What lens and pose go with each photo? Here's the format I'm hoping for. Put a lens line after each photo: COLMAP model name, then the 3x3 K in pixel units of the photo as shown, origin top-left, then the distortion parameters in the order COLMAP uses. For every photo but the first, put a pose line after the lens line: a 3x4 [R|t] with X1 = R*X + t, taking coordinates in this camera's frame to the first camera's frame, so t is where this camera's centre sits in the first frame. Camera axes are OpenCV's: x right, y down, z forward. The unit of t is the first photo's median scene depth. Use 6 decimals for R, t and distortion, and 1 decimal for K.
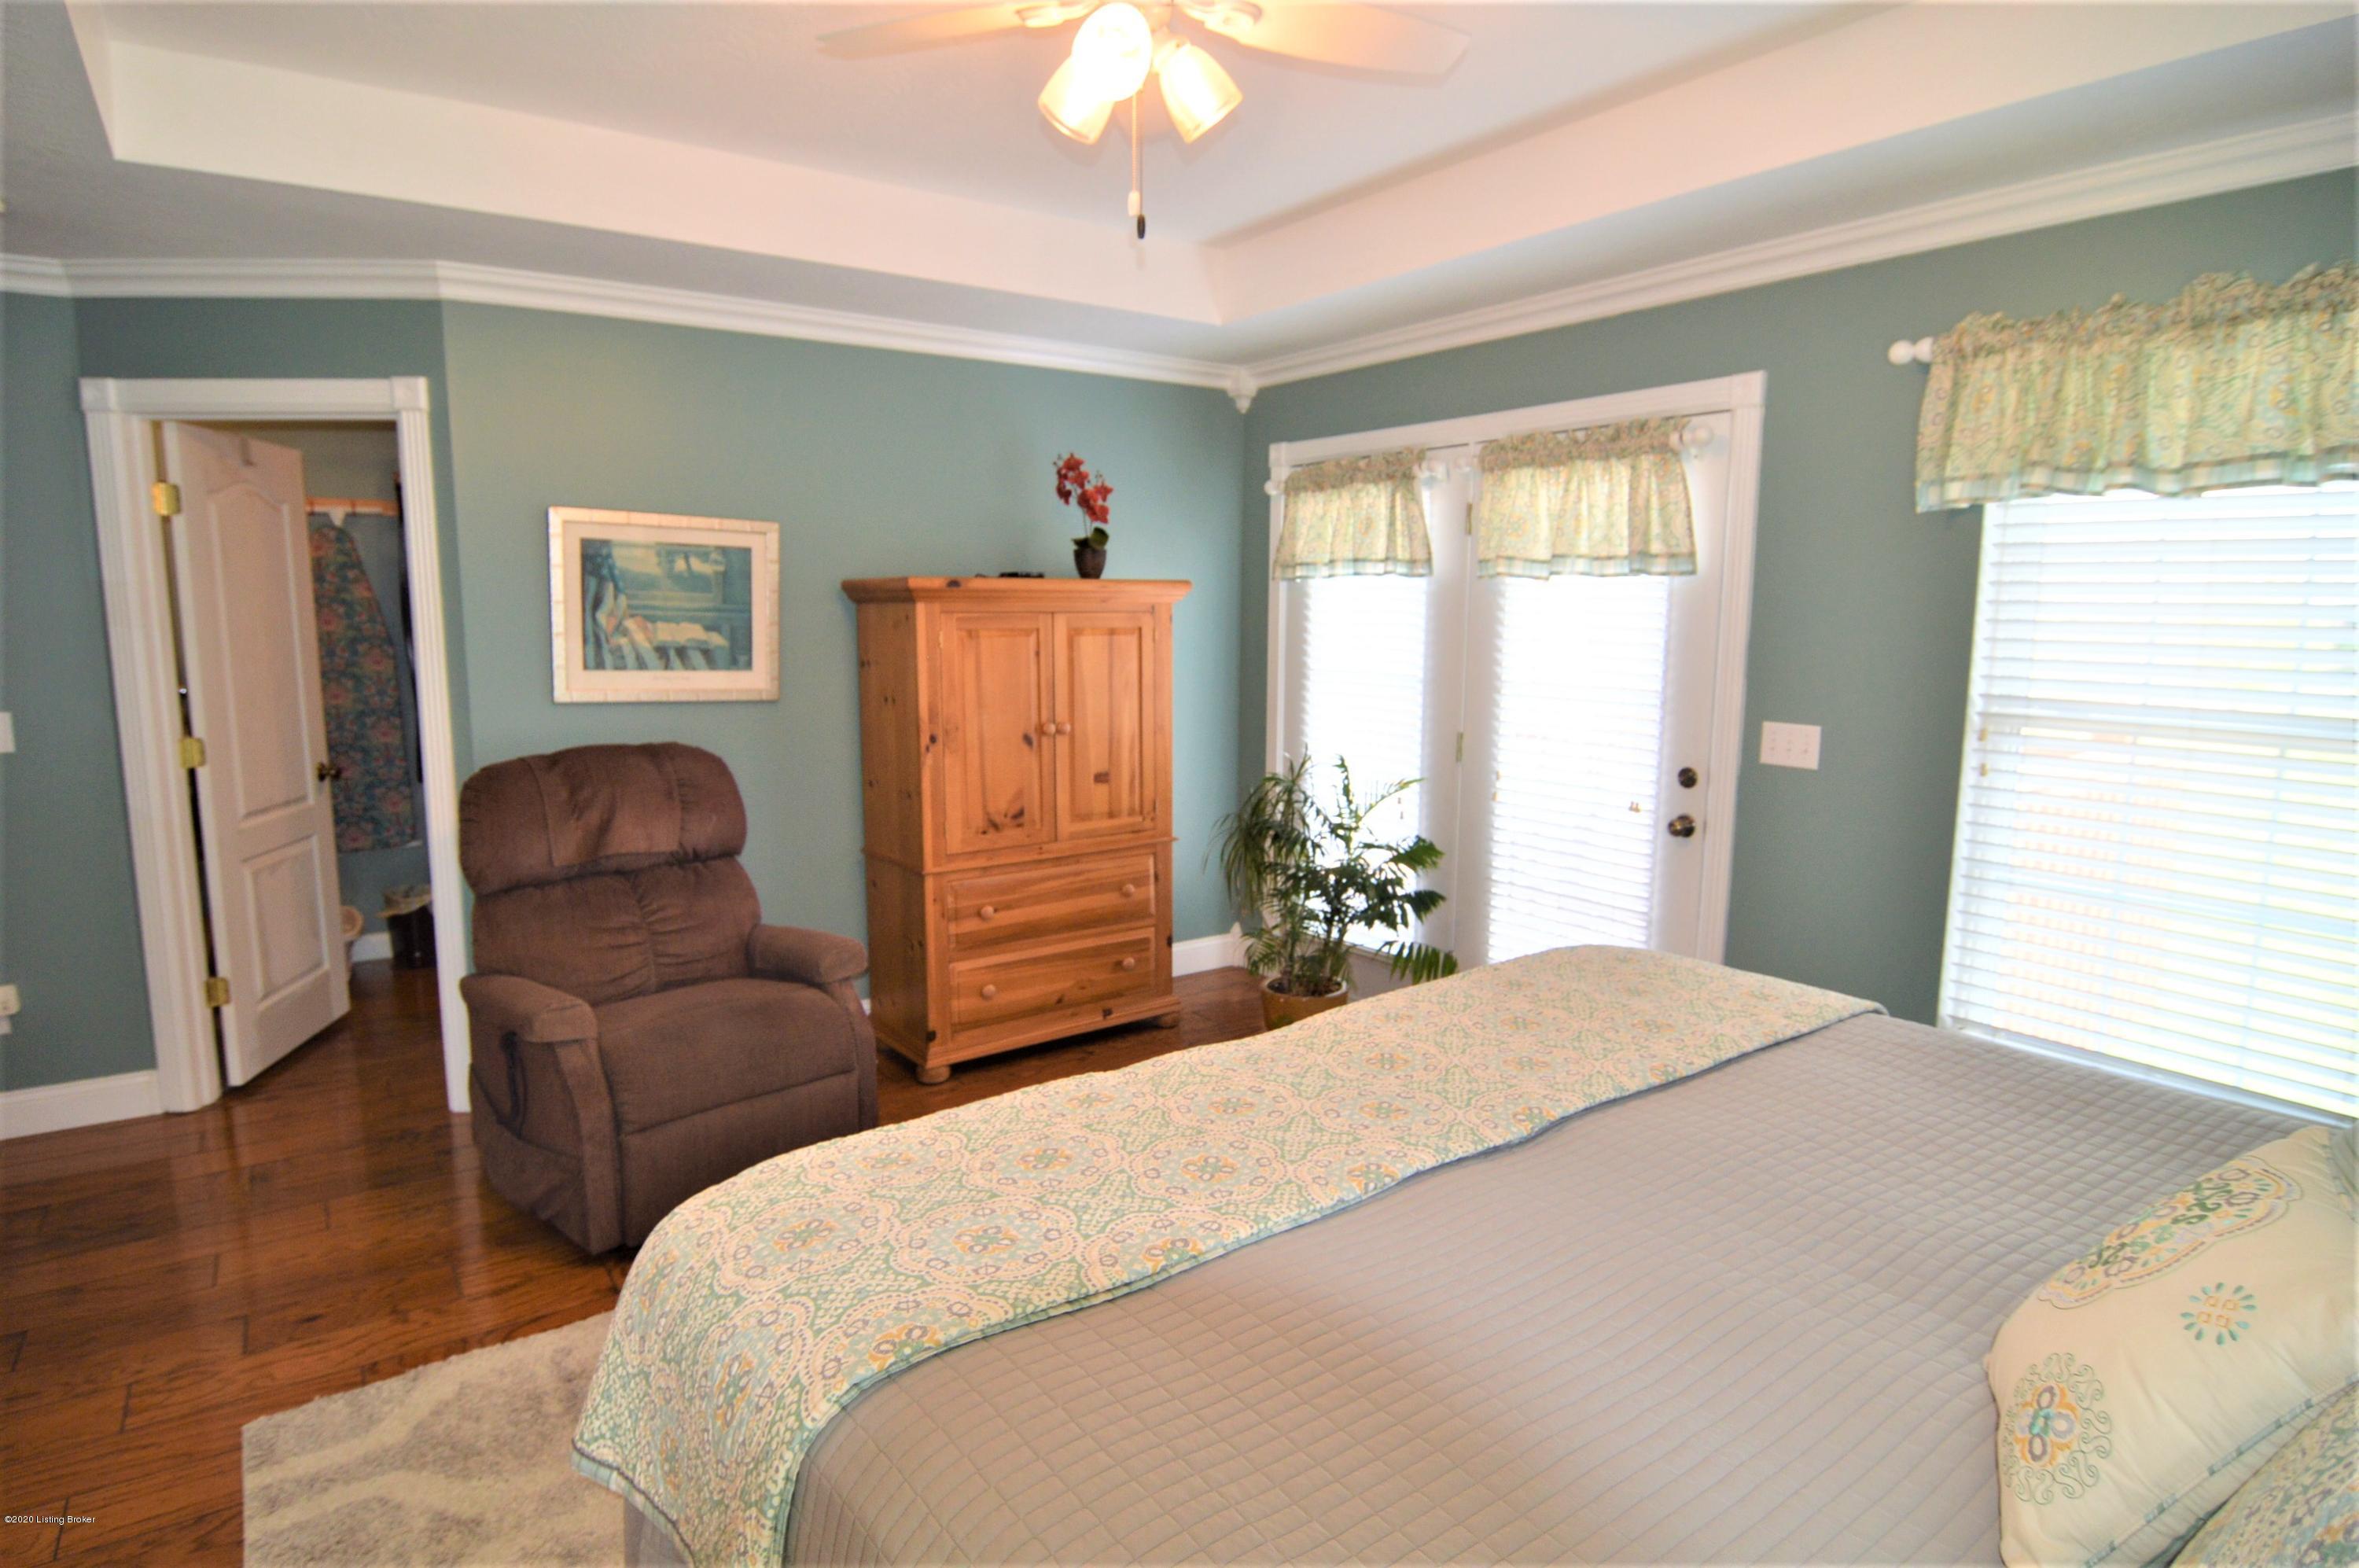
lens RADIAL K [[1279.7, 0, 1178.5], [0, 1279.7, 777.5], [0, 0, 1]] dist [-0.007229, -0.001007]
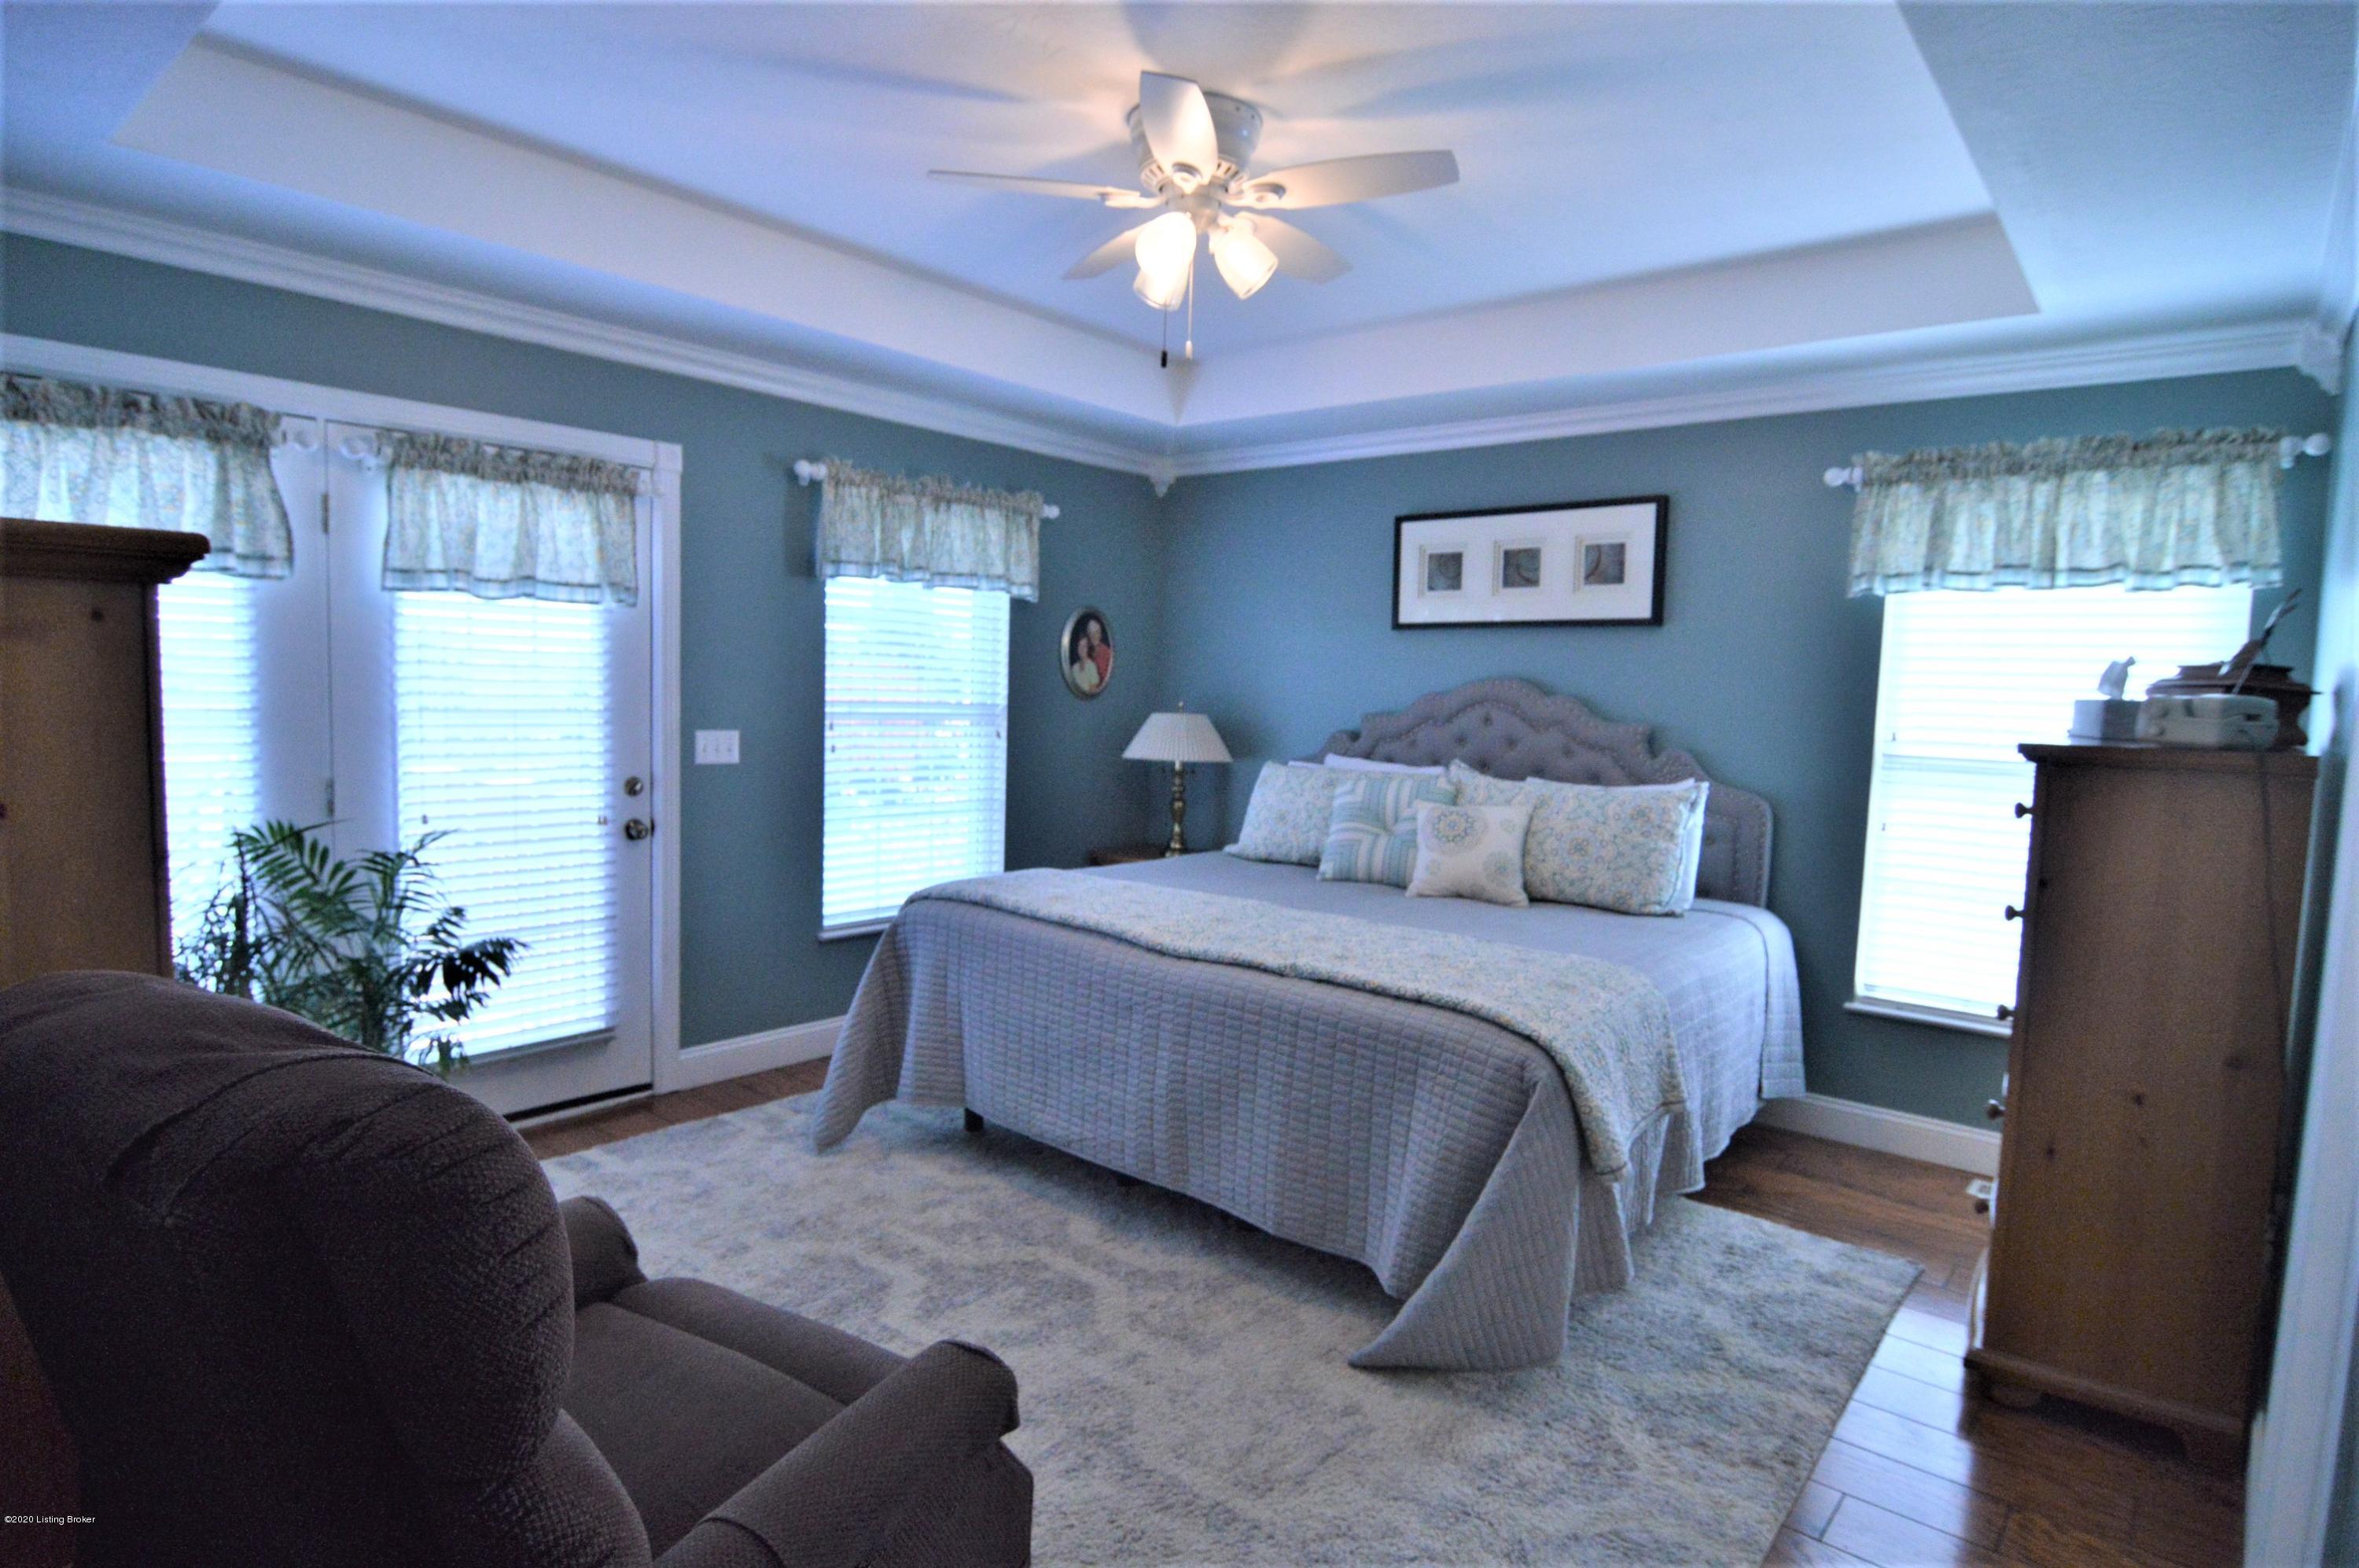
lens RADIAL K [[1279.7, 0, 1180.7], [0, 1279.7, 795.8], [0, 0, 1]] dist [-0.007229, -0.001007]
pose [[-0.236261, -0.096513, 0.966885, -0.821931], [0.098563, 0.987542, 0.122660, -0.083390], [-0.966678, 0.124279, -0.223805, 0.798647]]
